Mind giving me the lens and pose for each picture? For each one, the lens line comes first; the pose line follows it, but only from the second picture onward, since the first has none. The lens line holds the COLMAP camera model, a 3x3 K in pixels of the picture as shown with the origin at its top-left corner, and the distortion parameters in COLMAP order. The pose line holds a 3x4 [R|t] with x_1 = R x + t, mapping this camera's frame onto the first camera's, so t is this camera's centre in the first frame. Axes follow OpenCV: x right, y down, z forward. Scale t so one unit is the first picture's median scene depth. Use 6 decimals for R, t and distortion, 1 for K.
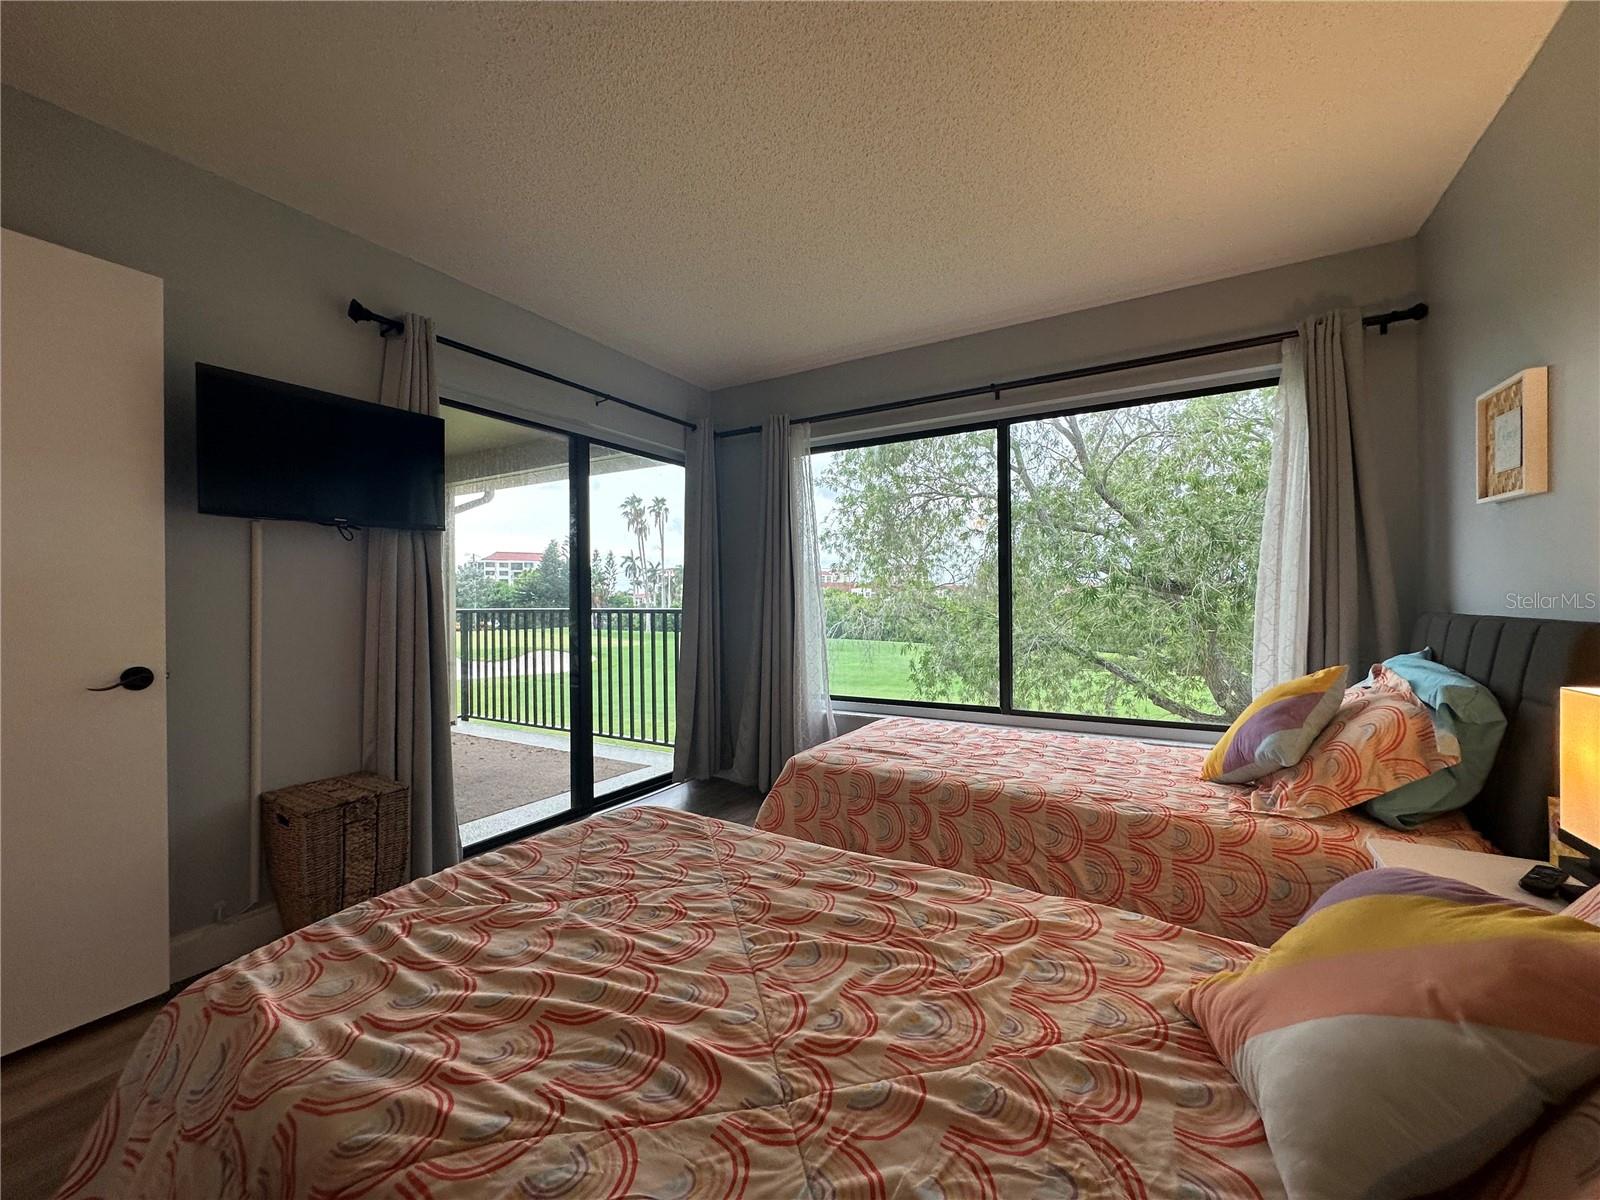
lens RADIAL K [[643.9, 0, 800.0], [0, 643.9, 600.0], [0, 0, 1]] dist [-0.001318, -0.000034]
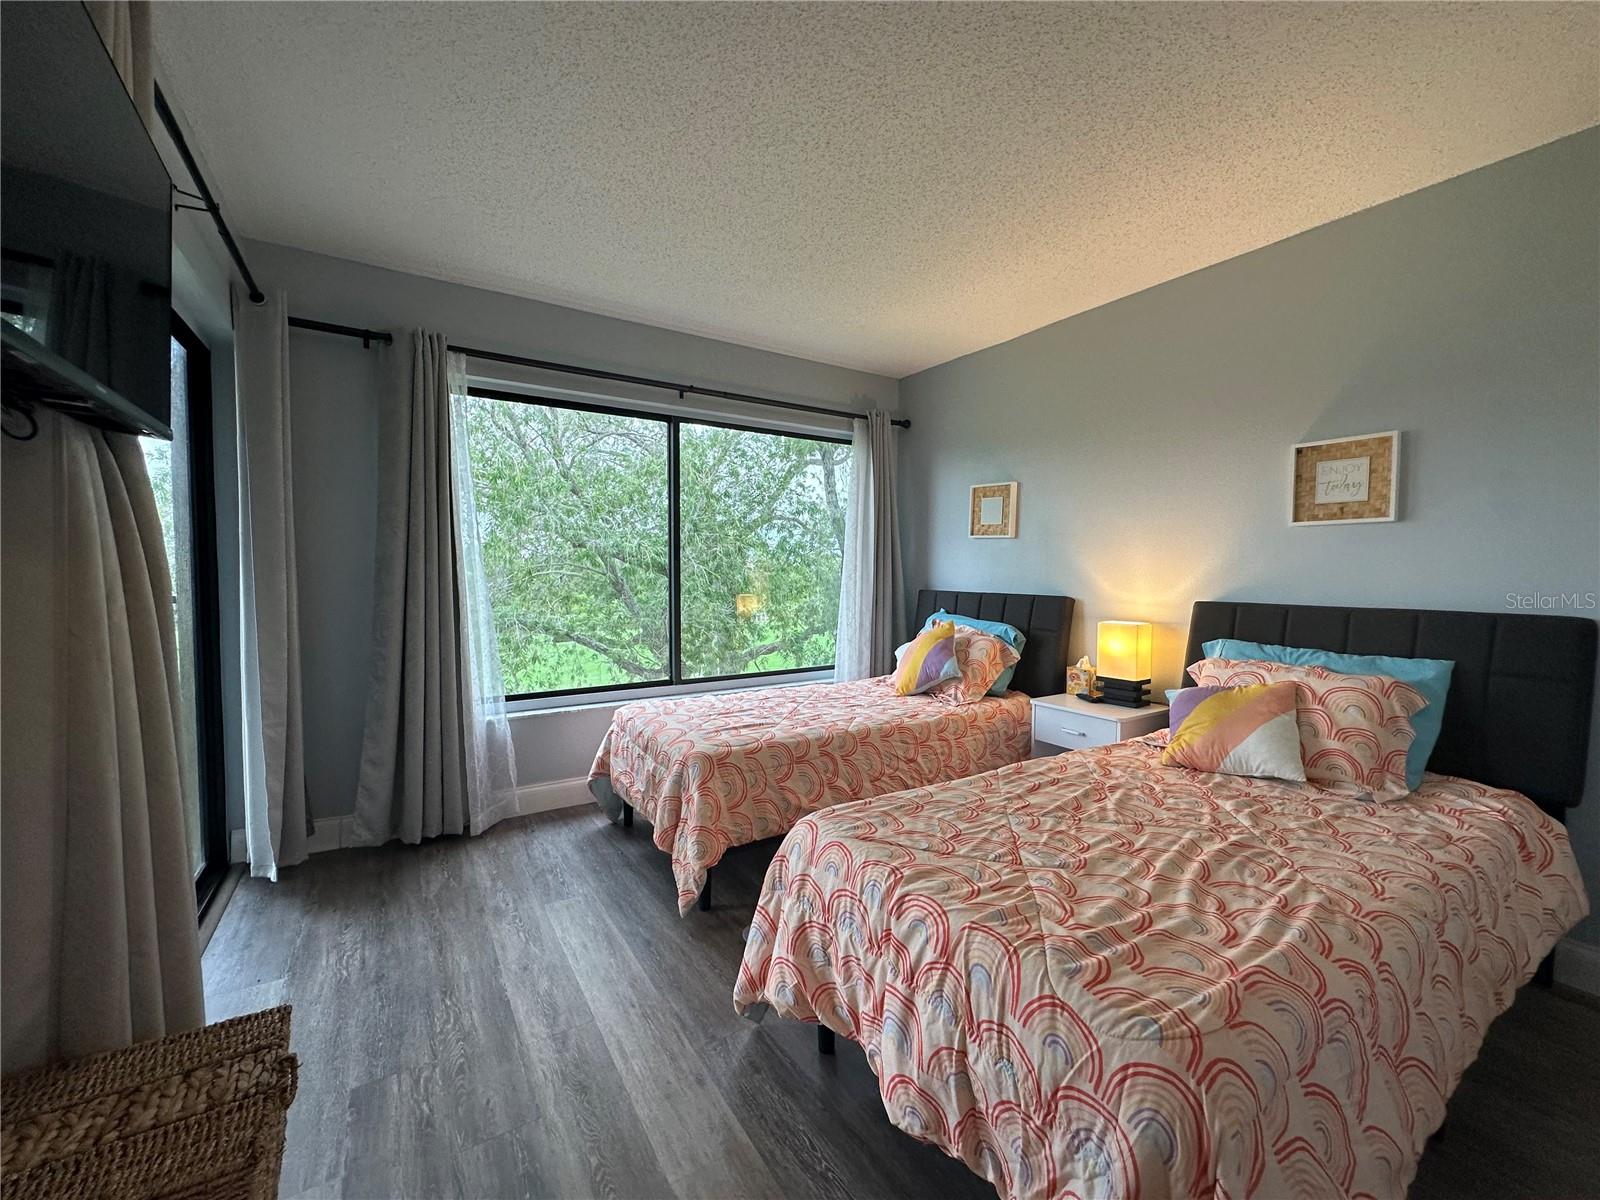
lens RADIAL K [[643.9, 0, 800.0], [0, 643.9, 600.0], [0, 0, 1]] dist [-0.001318, -0.000034]
pose [[0.435283, -0.035336, 0.899600, -1.430767], [-0.007565, 0.999051, 0.042903, -0.046062], [-0.900262, -0.025481, 0.434603, 0.811733]]
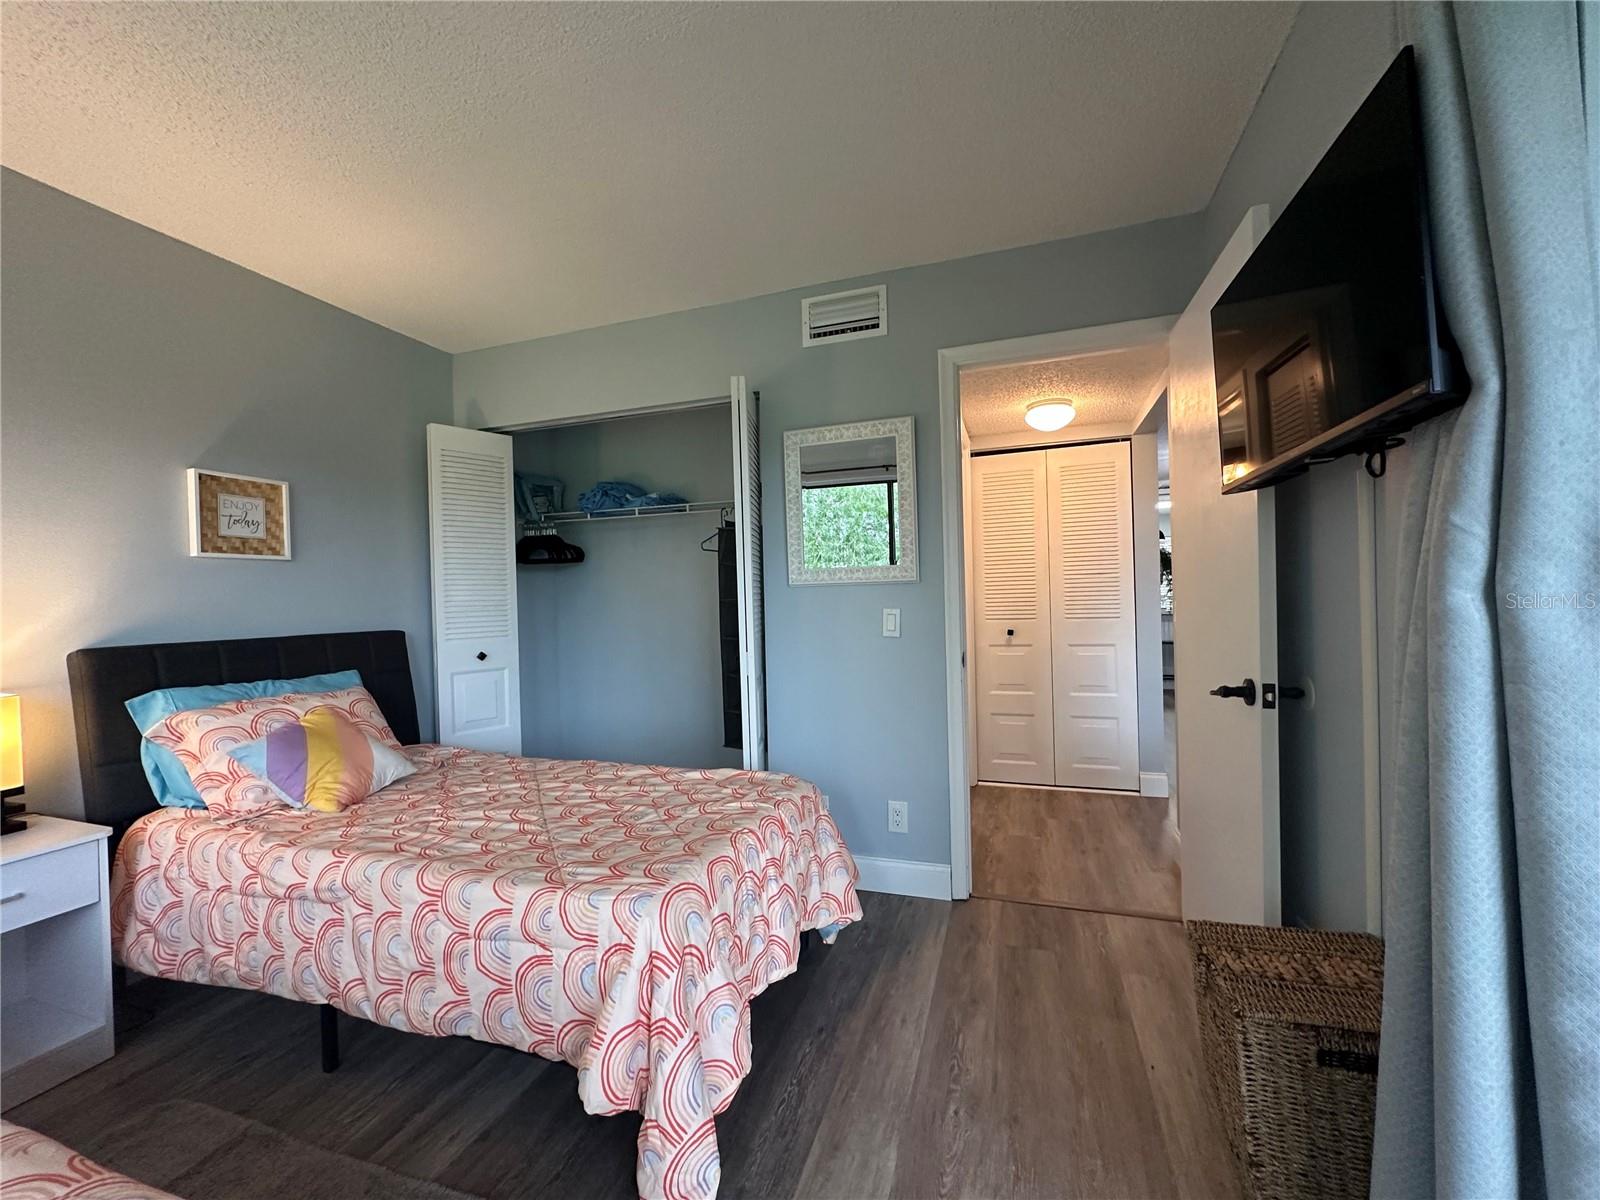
lens RADIAL K [[643.9, 0, 800.0], [0, 643.9, 600.0], [0, 0, 1]] dist [-0.001318, -0.000034]
pose [[-0.975506, 0.027294, -0.218272, -0.367220], [0.027178, 0.999624, 0.003535, -0.036561], [0.218286, -0.002484, -0.975882, 2.304155]]
